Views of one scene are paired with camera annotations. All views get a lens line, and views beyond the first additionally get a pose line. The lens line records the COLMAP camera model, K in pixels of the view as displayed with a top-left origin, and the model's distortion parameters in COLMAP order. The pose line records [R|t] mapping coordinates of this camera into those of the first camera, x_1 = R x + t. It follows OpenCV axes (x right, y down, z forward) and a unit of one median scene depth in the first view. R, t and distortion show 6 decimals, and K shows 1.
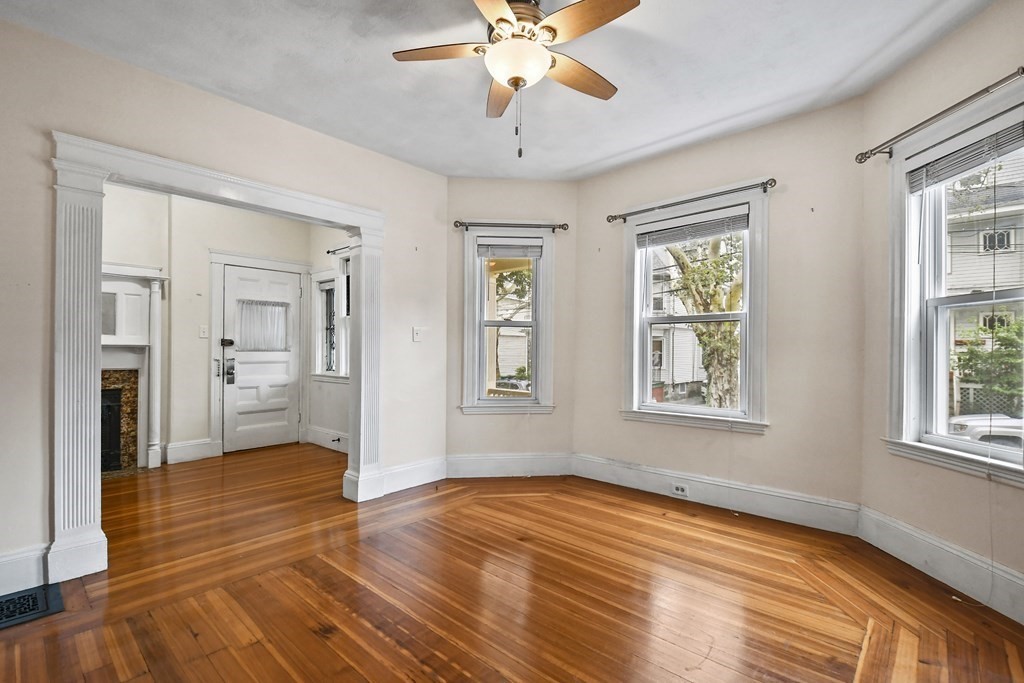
lens RADIAL K [[461.3, 0, 511.2], [0, 461.3, 350.4], [0, 0, 1]] dist [-0.003532, -0.011196]
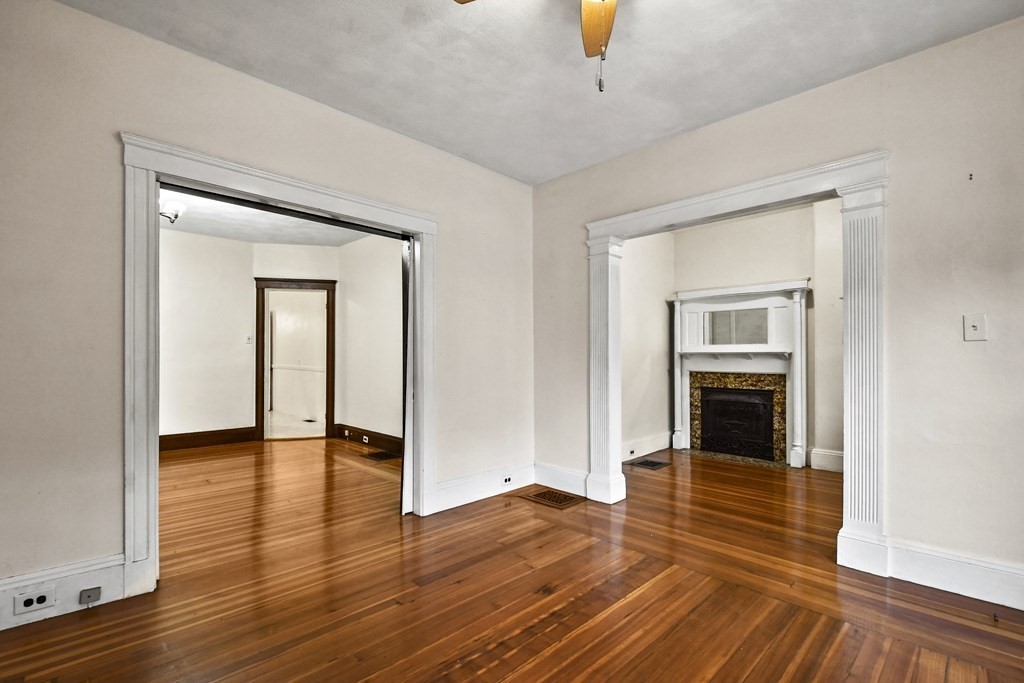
lens RADIAL K [[461.3, 0, 507.5], [0, 461.3, 343.8], [0, 0, 1]] dist [-0.003532, -0.011196]
pose [[-0.072479, -0.028982, -0.996949, 0.340753], [-0.003857, 0.999578, -0.028778, 0.002853], [0.997363, 0.001760, -0.072560, 0.411560]]
